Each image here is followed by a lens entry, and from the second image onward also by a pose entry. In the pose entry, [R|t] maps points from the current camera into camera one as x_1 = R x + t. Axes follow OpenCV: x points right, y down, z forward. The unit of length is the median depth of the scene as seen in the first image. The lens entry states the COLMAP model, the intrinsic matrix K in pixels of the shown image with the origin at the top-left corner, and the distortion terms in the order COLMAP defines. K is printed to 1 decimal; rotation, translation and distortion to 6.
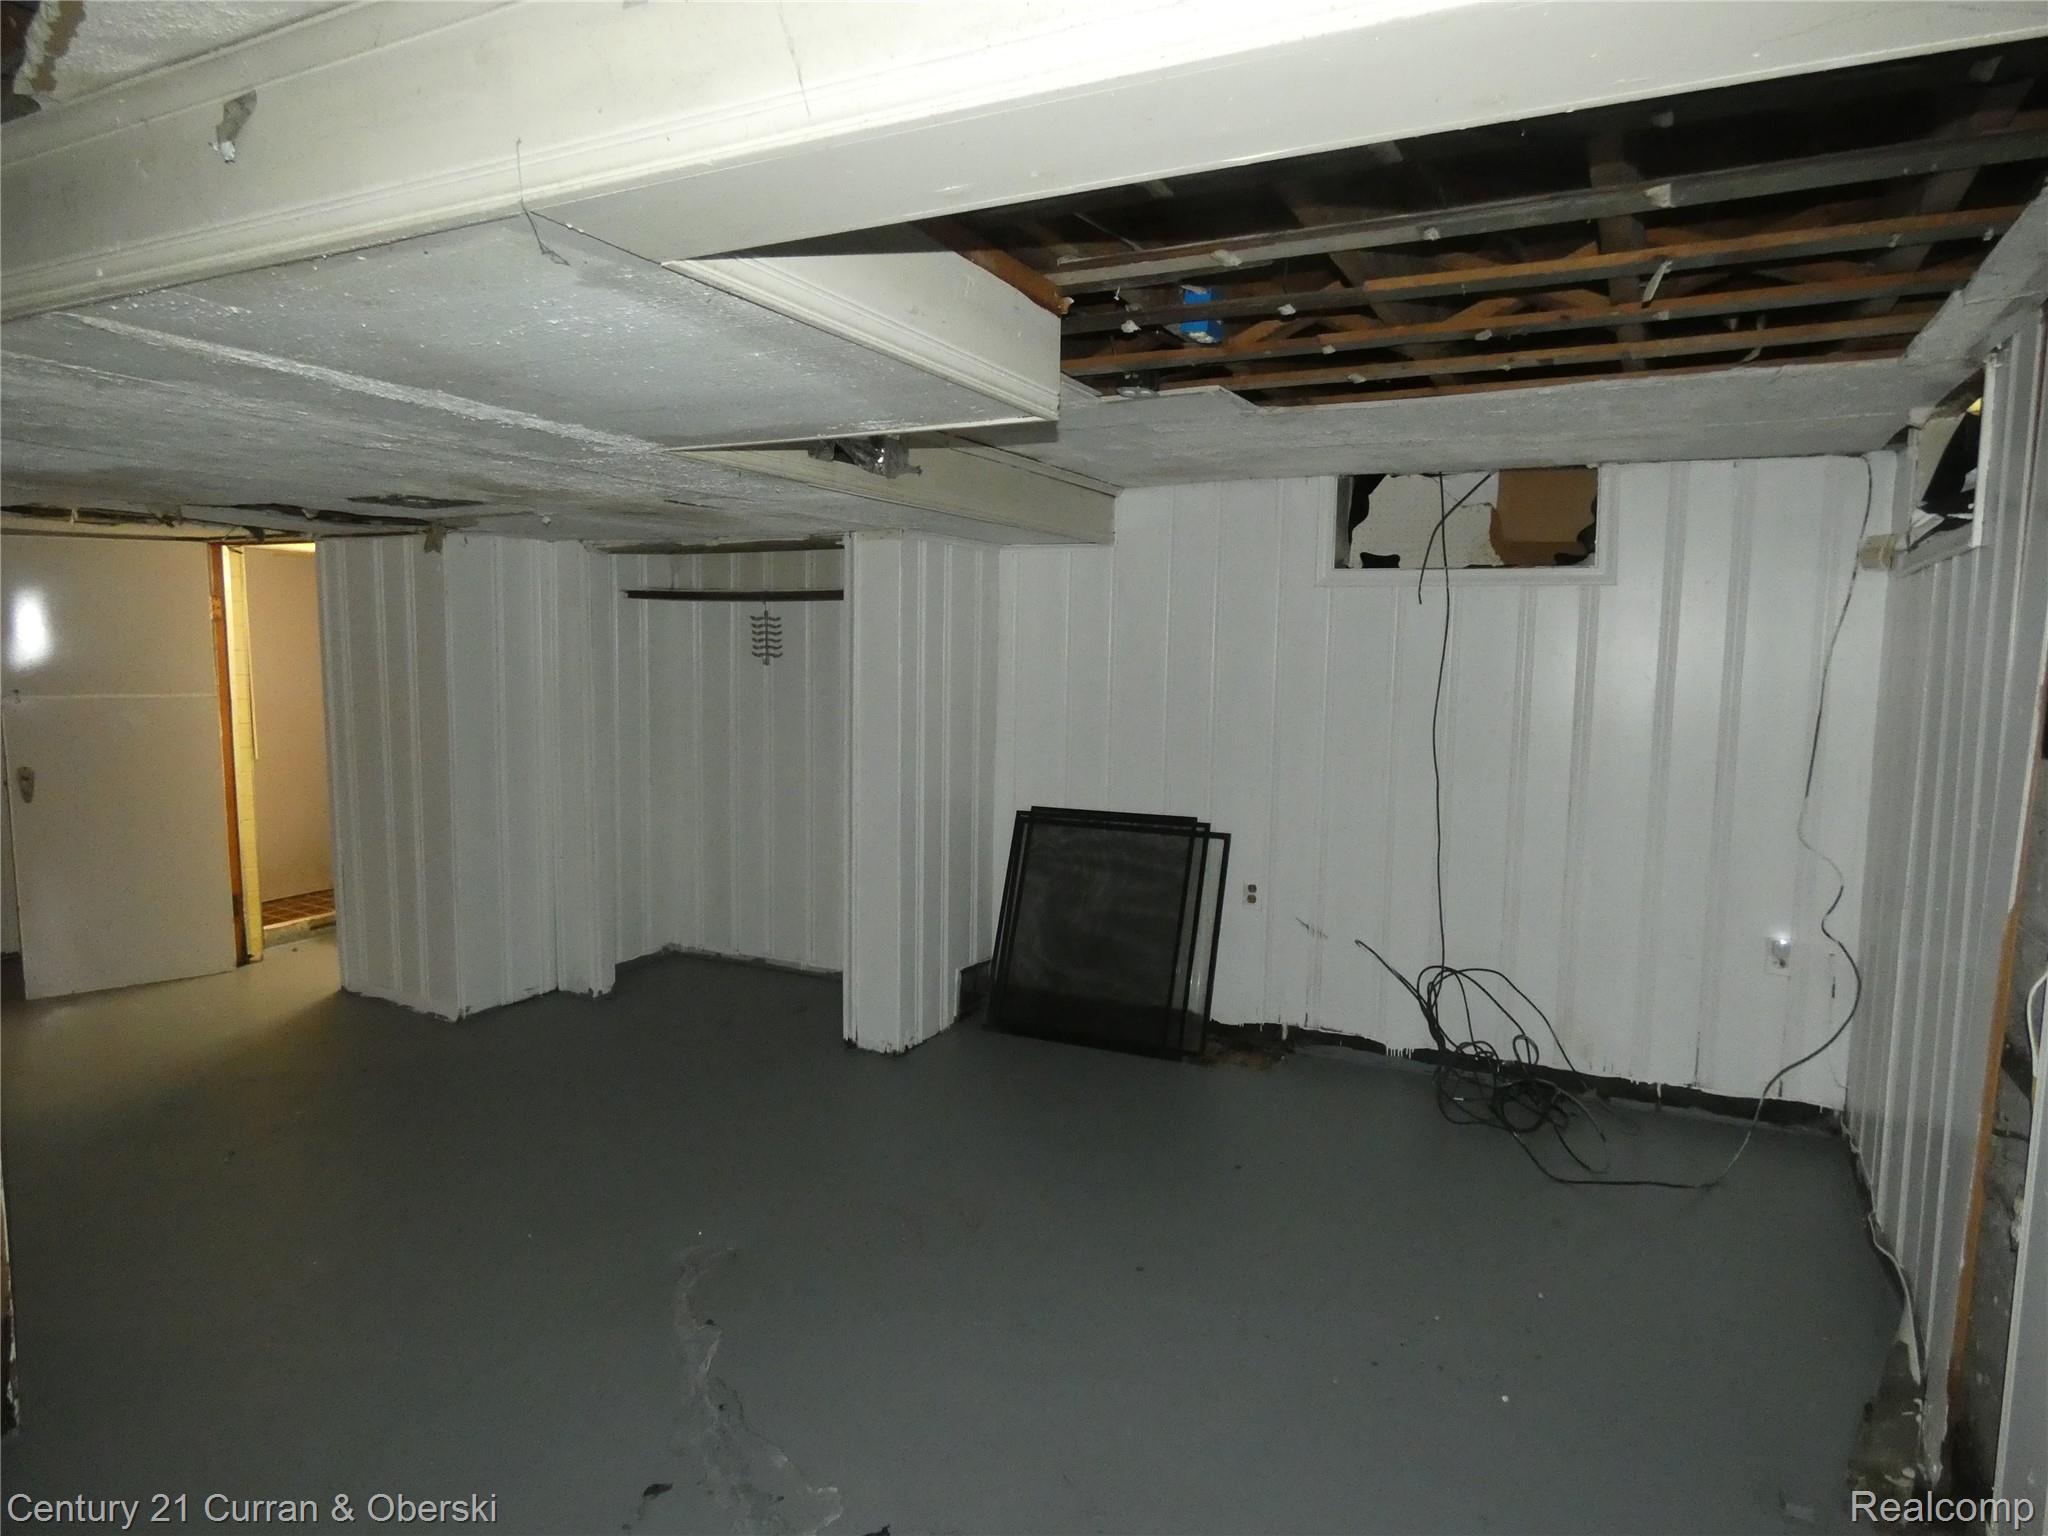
lens RADIAL K [[1210.7, 0, 1024.7], [0, 1210.7, 776.4], [0, 0, 1]] dist [-0.009889, -0.002579]
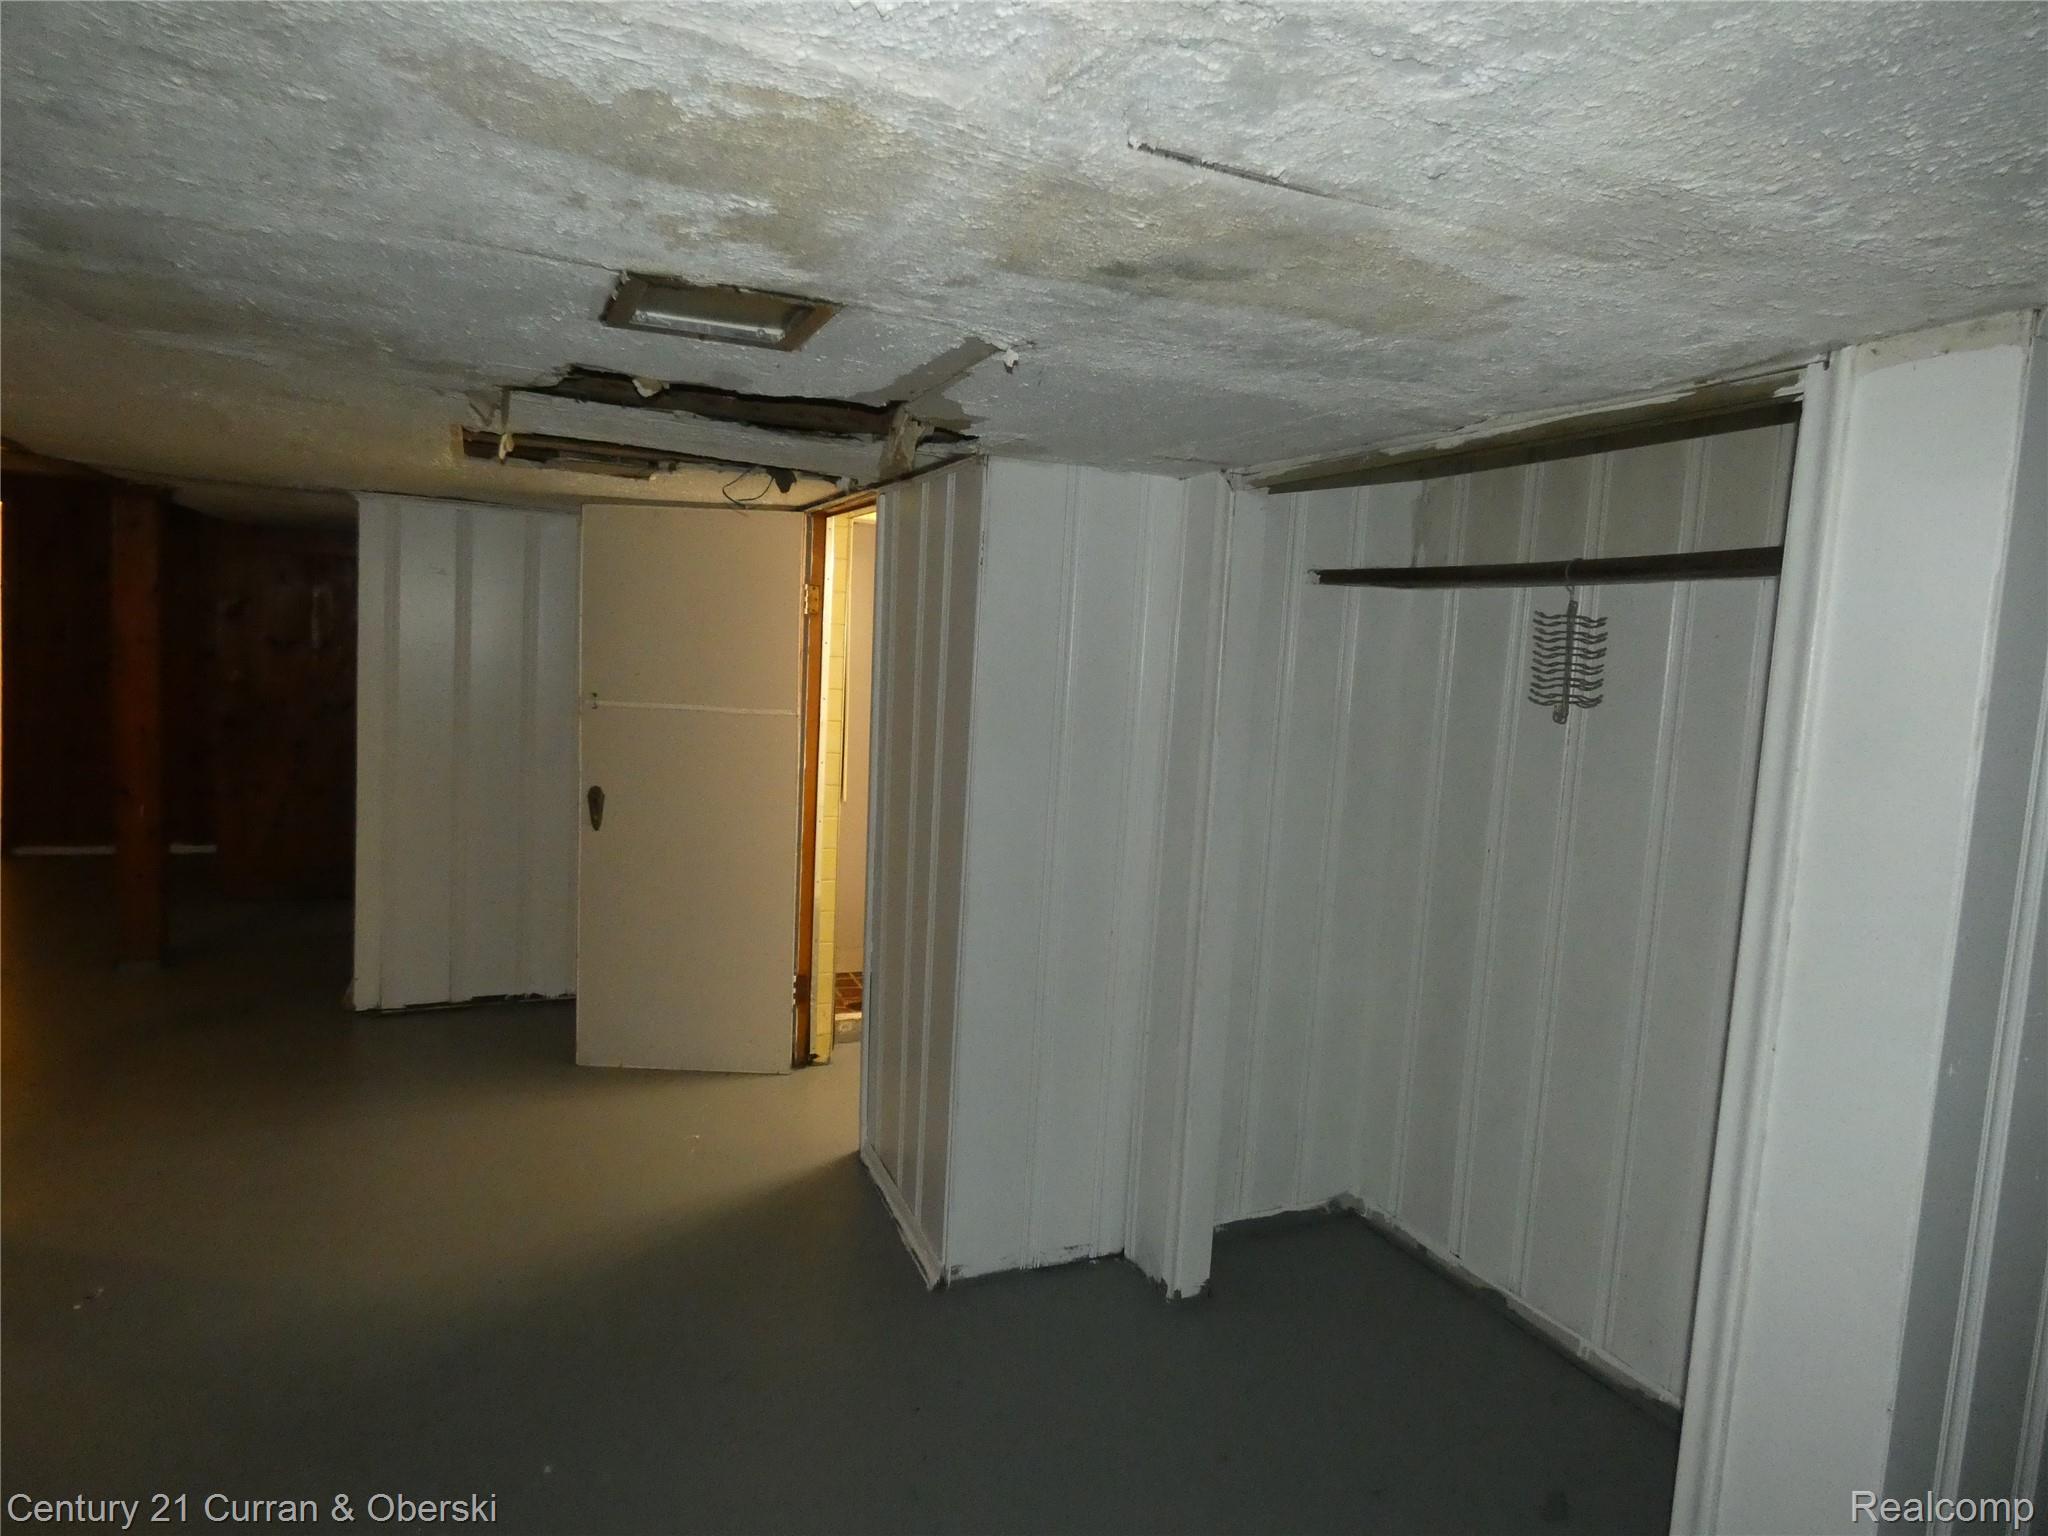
lens RADIAL K [[1210.7, 0, 1024.7], [0, 1210.7, 776.4], [0, 0, 1]] dist [-0.009889, -0.002579]
pose [[0.778036, 0.092306, -0.621401, -0.083563], [-0.111583, 0.993724, 0.007903, -0.050922], [0.618230, 0.063189, 0.783453, 0.501017]]
